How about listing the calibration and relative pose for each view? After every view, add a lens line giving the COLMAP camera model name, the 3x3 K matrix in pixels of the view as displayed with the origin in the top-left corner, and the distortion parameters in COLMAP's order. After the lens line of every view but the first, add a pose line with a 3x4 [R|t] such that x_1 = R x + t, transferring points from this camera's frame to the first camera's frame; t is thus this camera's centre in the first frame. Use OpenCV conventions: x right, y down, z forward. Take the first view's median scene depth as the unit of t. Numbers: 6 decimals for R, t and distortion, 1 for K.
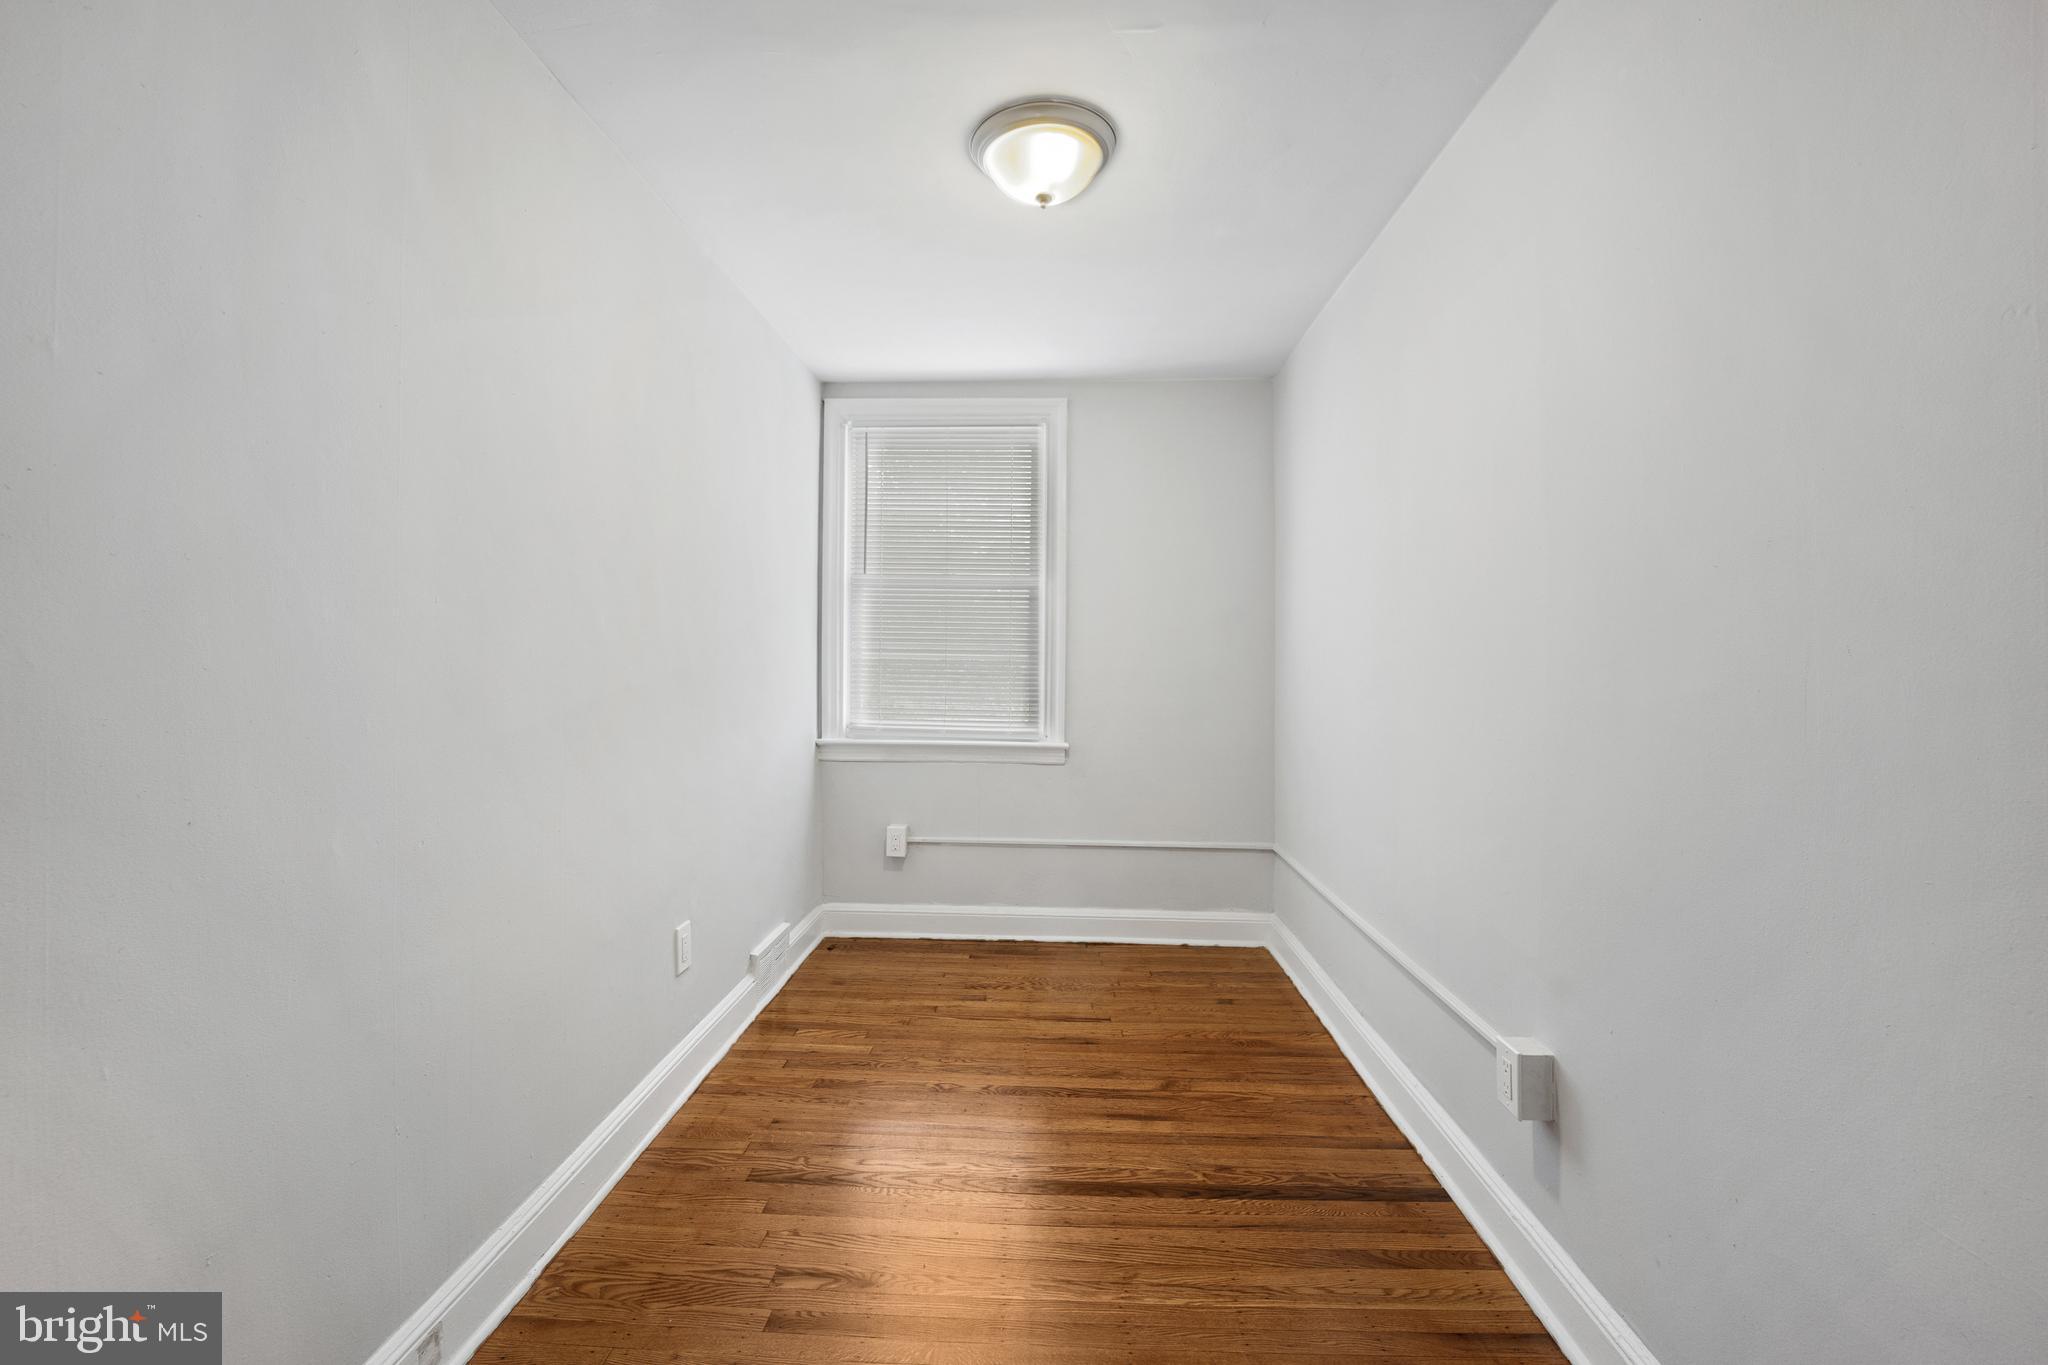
lens RADIAL K [[837.3, 0, 1022.2], [0, 837.3, 674.1], [0, 0, 1]] dist [-0.003017, 0.000104]
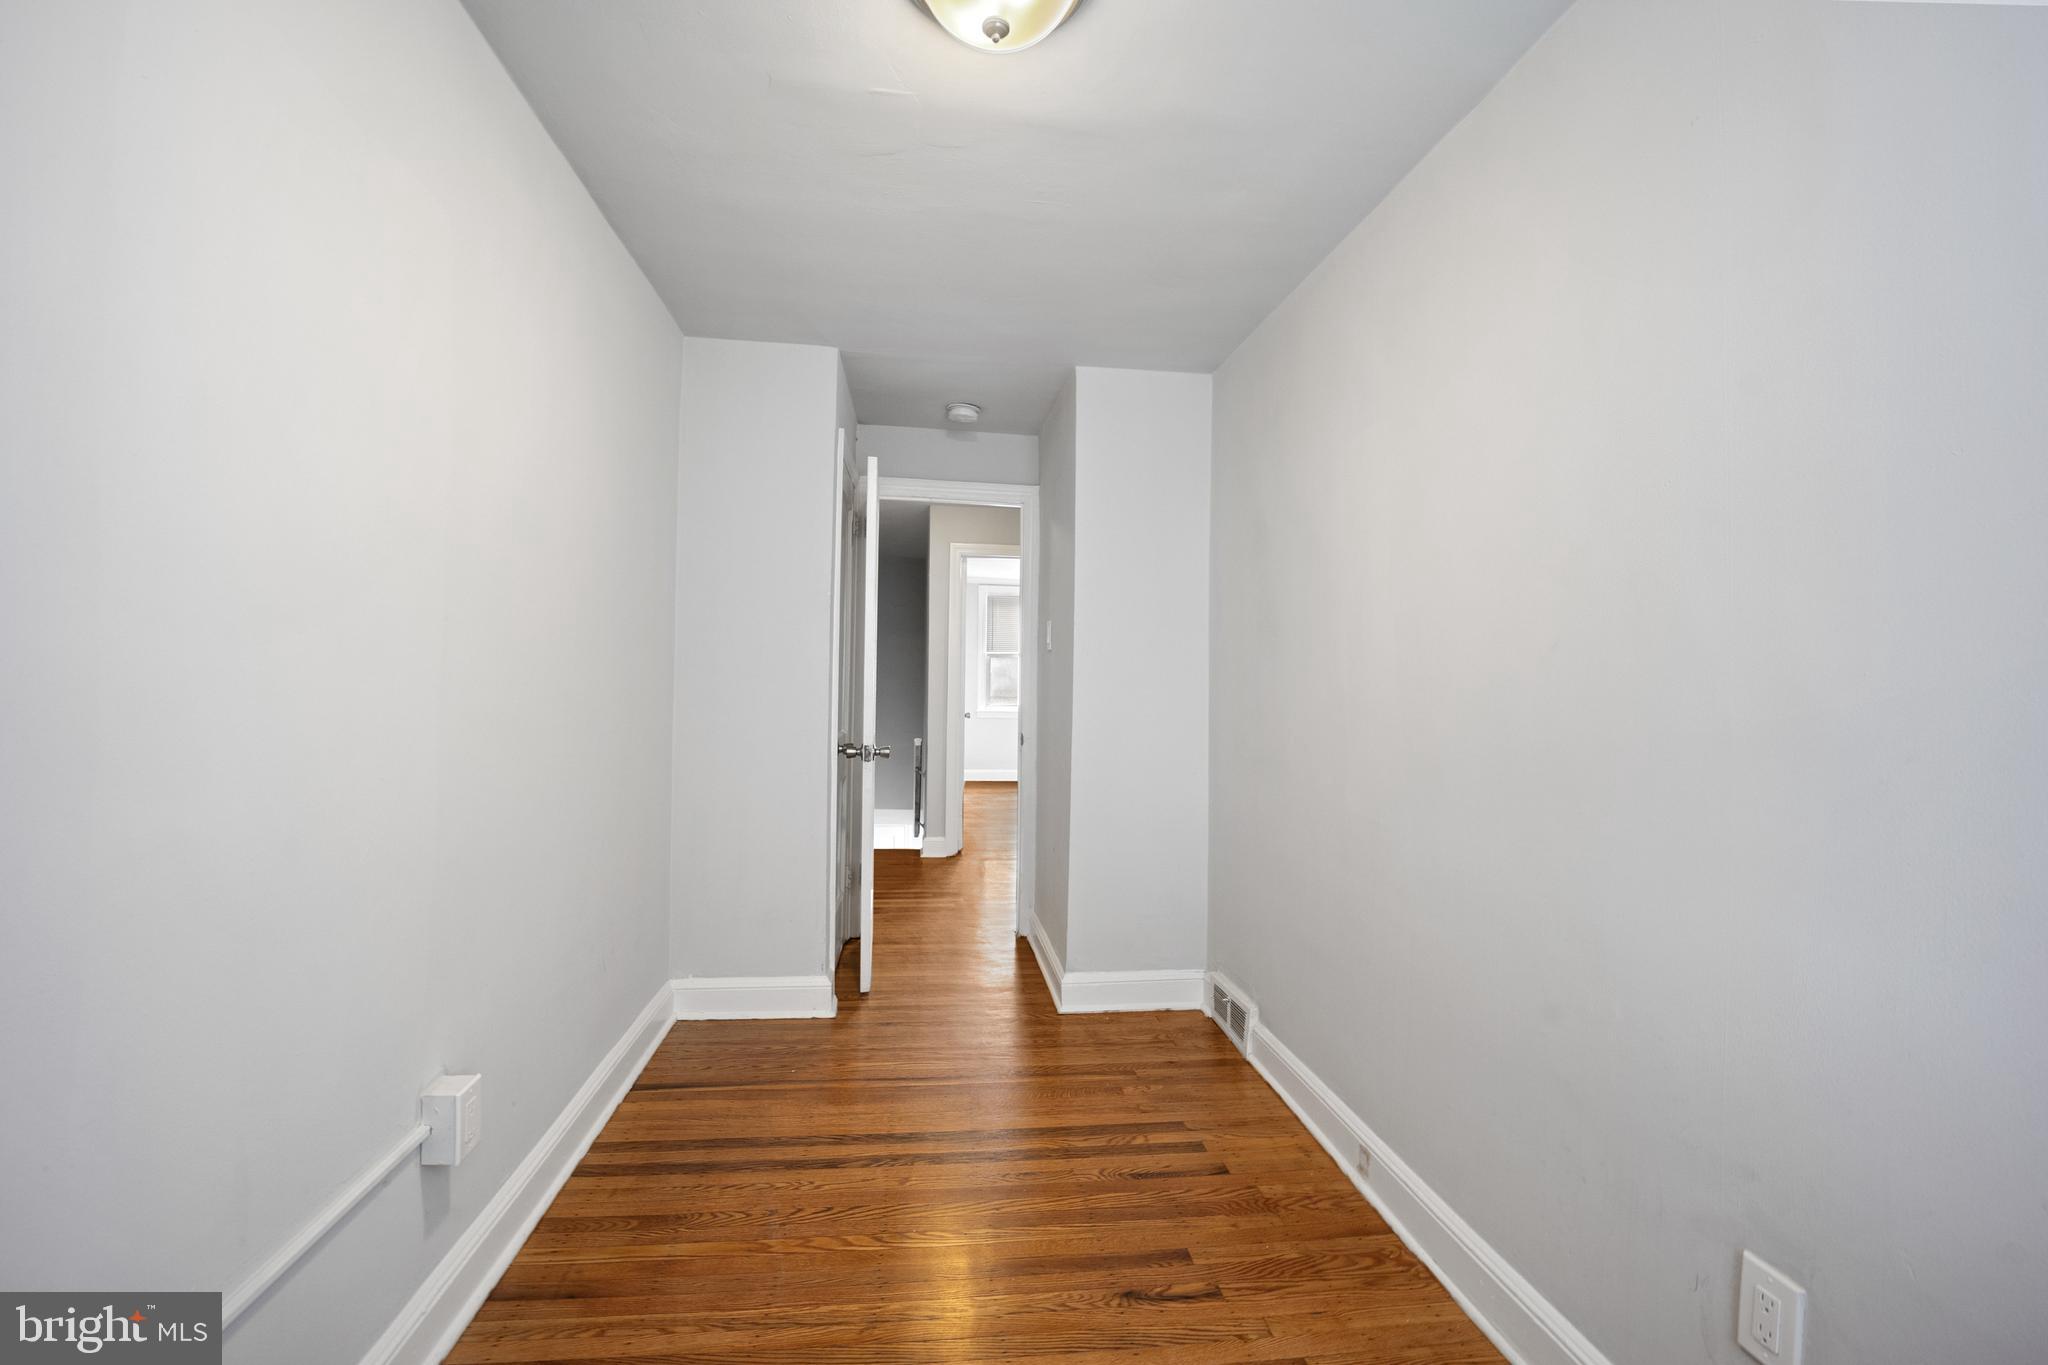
lens RADIAL K [[837.3, 0, 1022.2], [0, 837.3, 674.1], [0, 0, 1]] dist [-0.003017, 0.000104]
pose [[-0.987046, -0.021349, -0.159009, 0.126699], [-0.020425, 0.999764, -0.007441, -0.025552], [0.159130, -0.004097, -0.987249, 2.045847]]
